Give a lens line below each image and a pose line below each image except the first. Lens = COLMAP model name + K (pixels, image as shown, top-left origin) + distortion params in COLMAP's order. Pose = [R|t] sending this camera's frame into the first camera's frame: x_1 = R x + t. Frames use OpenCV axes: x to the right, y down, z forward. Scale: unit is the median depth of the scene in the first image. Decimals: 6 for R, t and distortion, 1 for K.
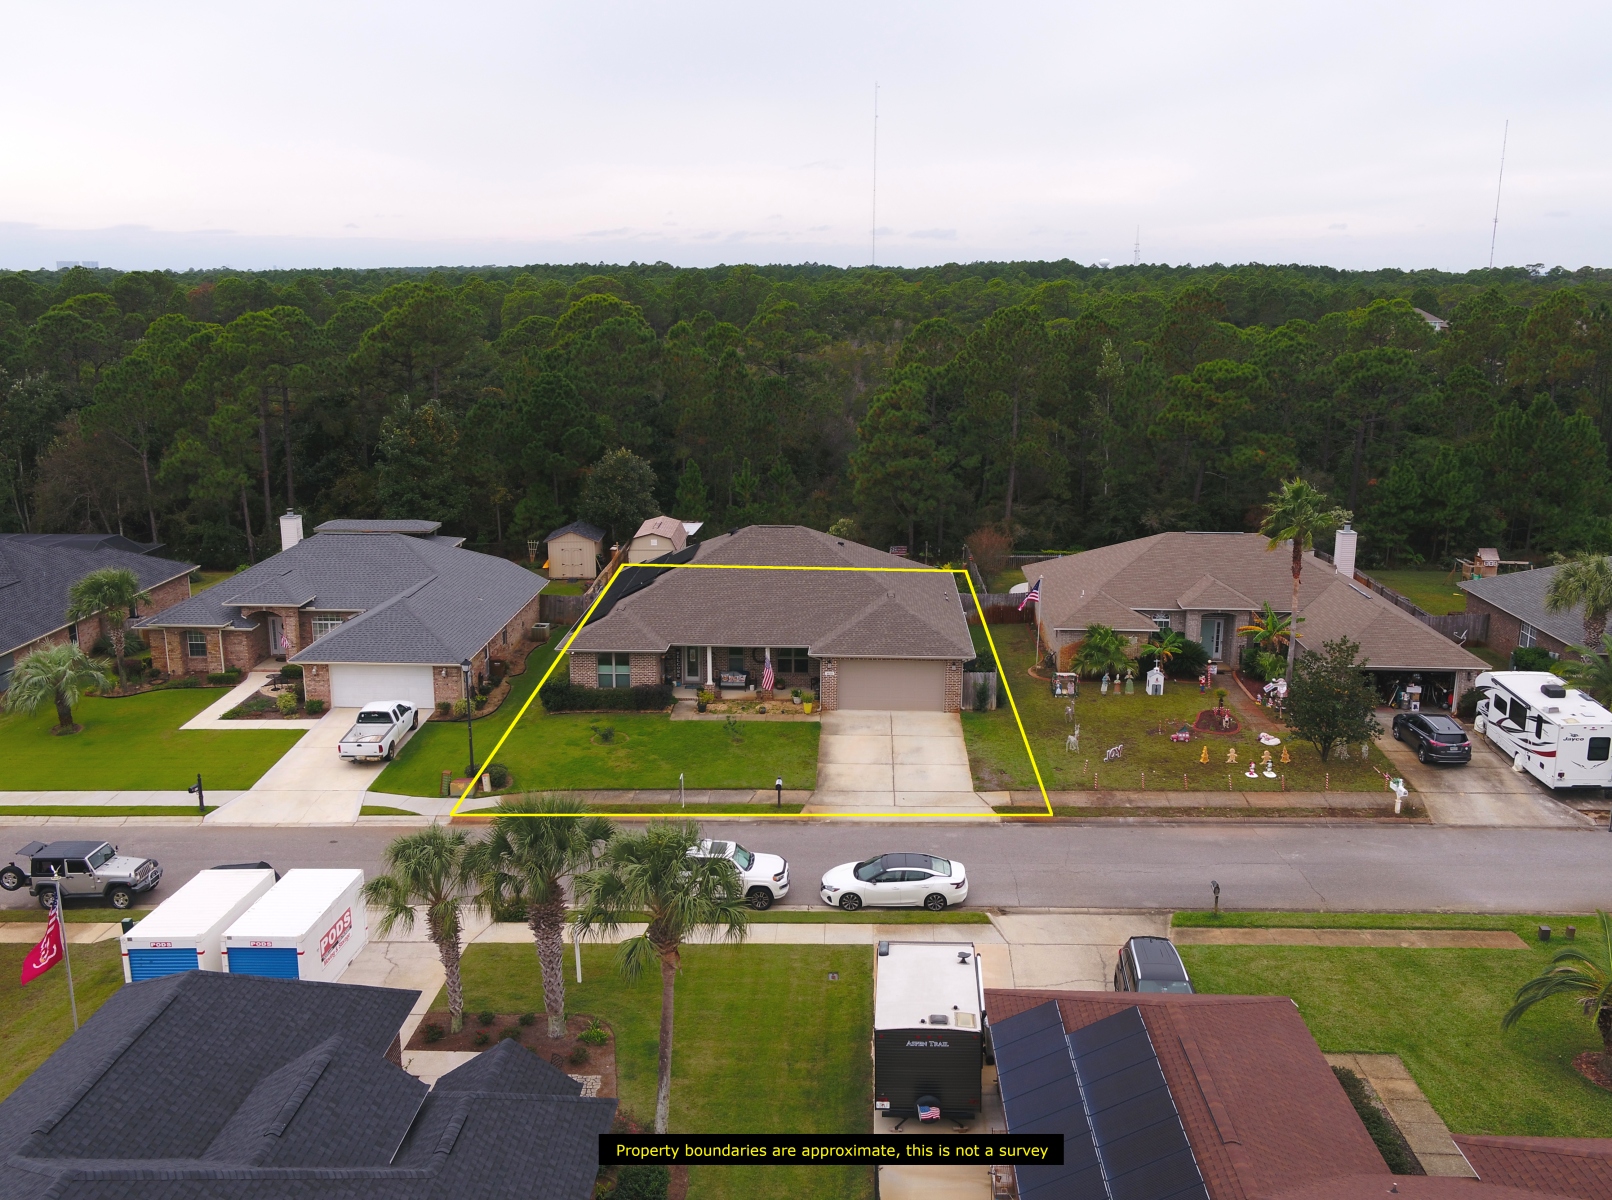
lens RADIAL K [[1410.4, 0, 806.0], [0, 1410.4, 600.0], [0, 0, 1]] dist [0.005861, -0.000683]
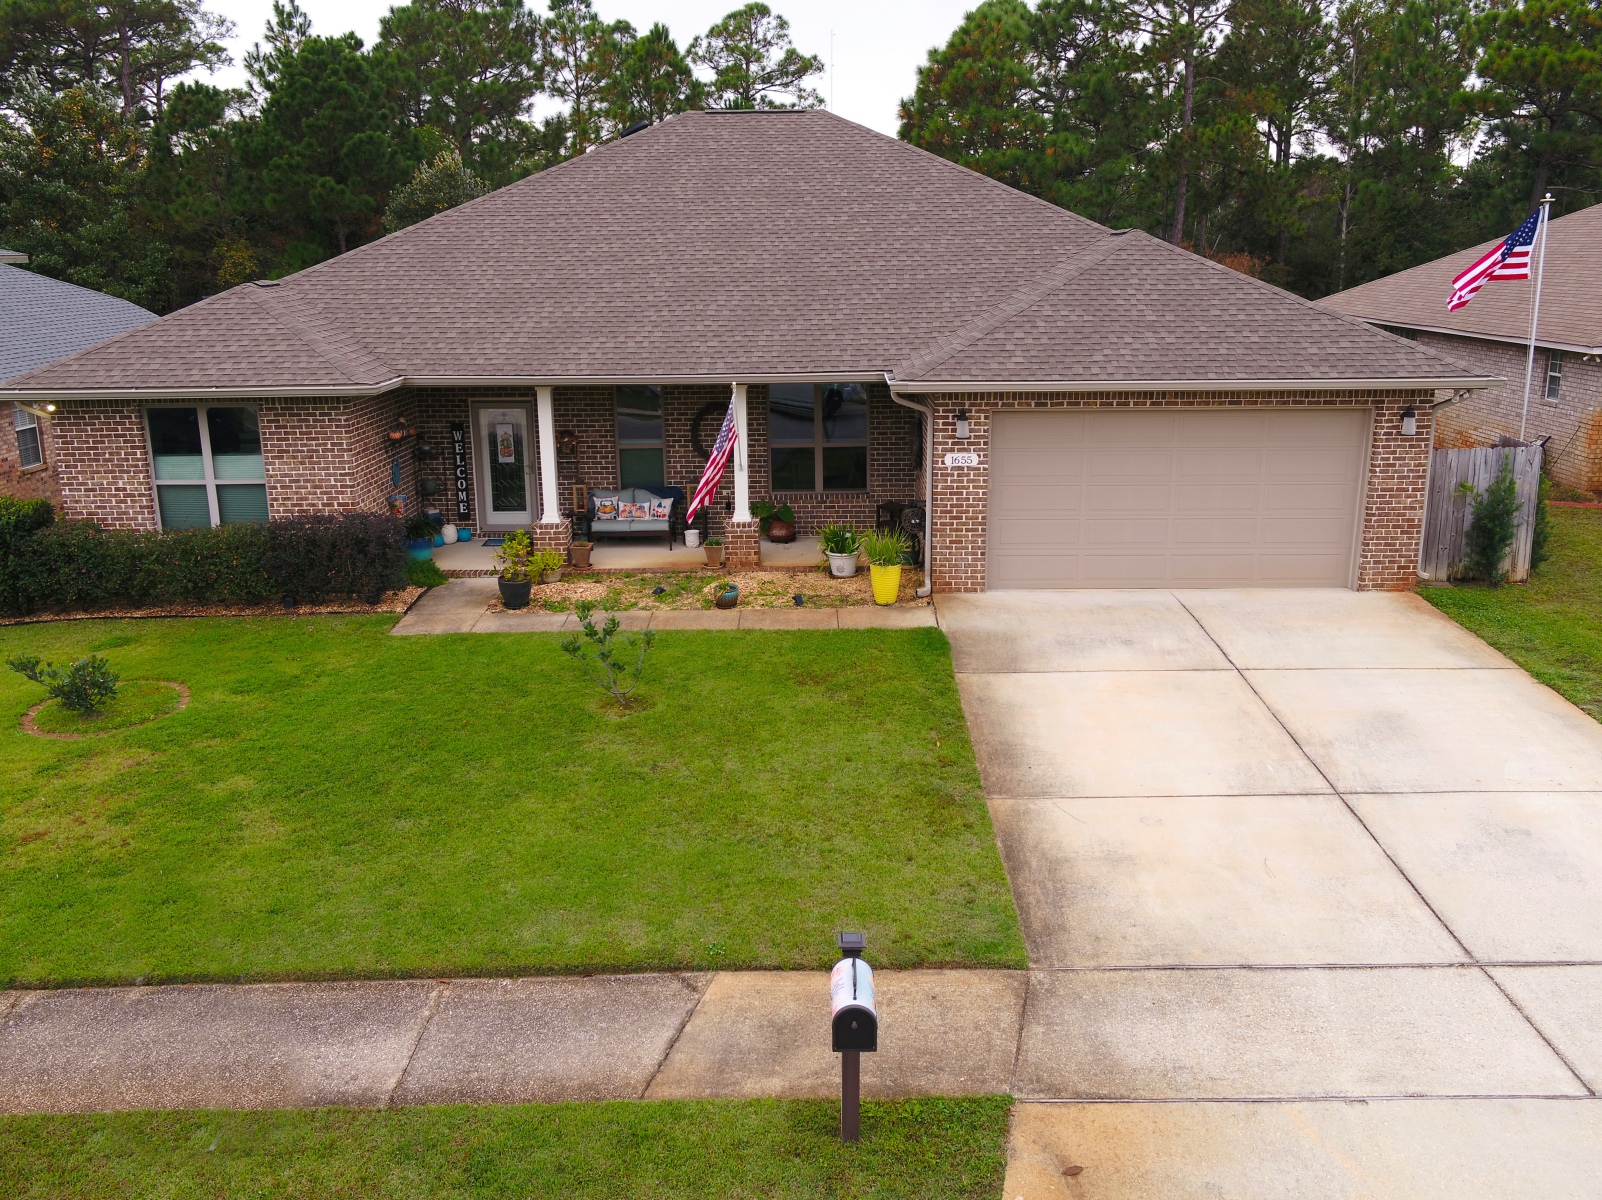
lens RADIAL K [[1380.7, 0, 798.3], [0, 1380.7, 596.5], [0, 0, 1]] dist [-0.001375, -0.006953]
pose [[0.999544, -0.020940, 0.021746, -0.022371], [0.020549, 0.999626, 0.018035, 0.073275], [-0.022116, -0.017580, 0.999601, 0.718994]]
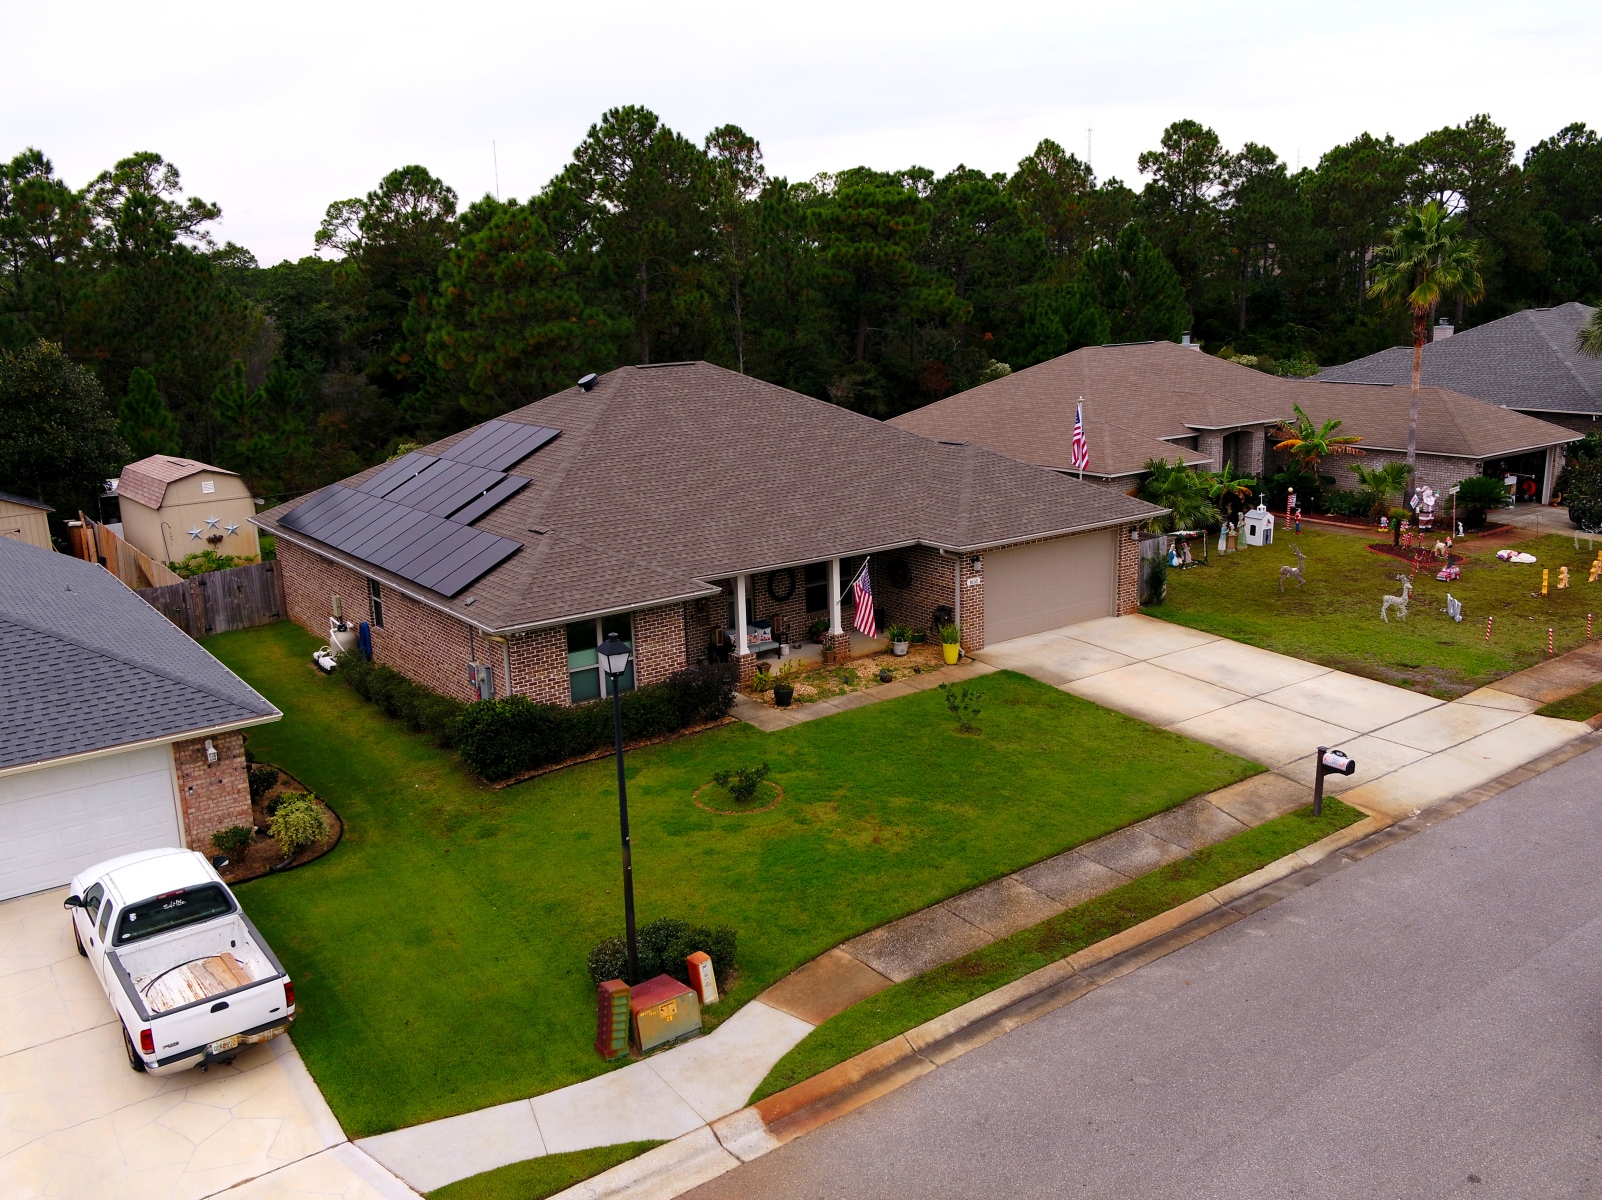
lens RADIAL K [[1380.7, 0, 798.3], [0, 1380.7, 596.5], [0, 0, 1]] dist [-0.001375, -0.006953]
pose [[0.786493, -0.168365, 0.594207, -0.345119], [0.175737, 0.983361, 0.046024, 0.021706], [-0.592069, 0.068226, 0.802994, 0.615491]]
